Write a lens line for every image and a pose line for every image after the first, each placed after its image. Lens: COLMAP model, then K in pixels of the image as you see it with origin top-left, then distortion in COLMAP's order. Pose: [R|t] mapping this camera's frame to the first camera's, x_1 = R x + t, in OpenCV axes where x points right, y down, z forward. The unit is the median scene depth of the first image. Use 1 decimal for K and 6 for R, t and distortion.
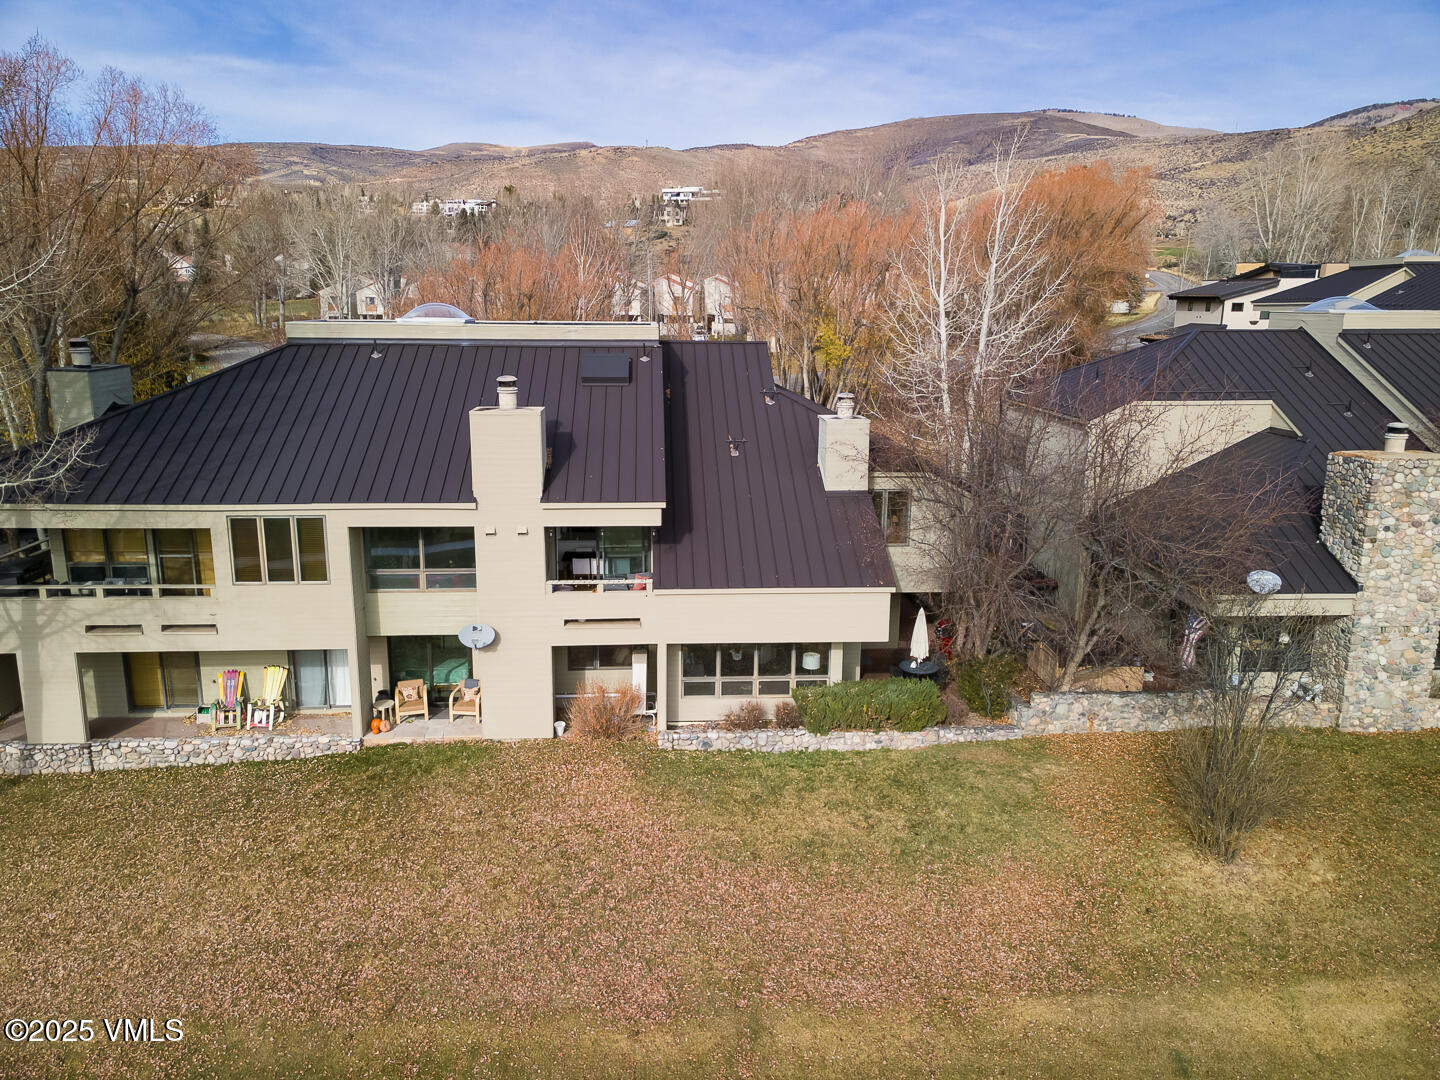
lens RADIAL K [[1103.9, 0, 720.0], [0, 1103.9, 540.0], [0, 0, 1]] dist [0.017869, 0.060782]
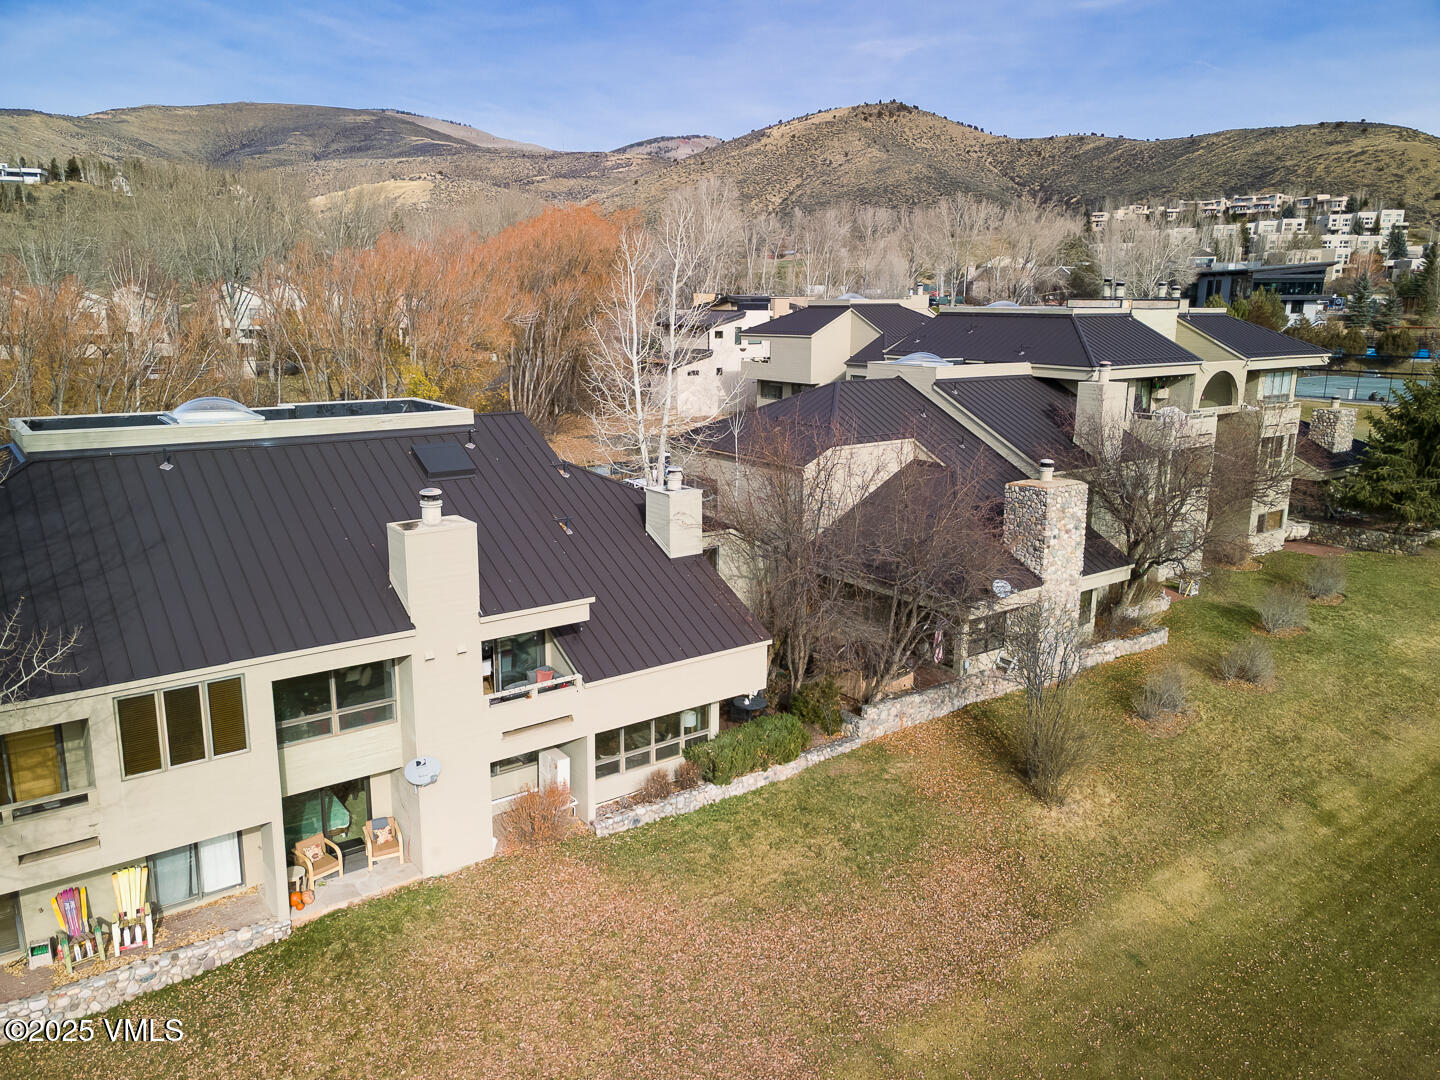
lens RADIAL K [[1103.9, 0, 720.0], [0, 1103.9, 540.0], [0, 0, 1]] dist [0.017869, 0.060782]
pose [[0.828050, -0.121792, 0.547266, -0.483561], [0.116463, 0.992193, 0.044593, -0.113322], [-0.548425, 0.026811, 0.835770, 0.084611]]
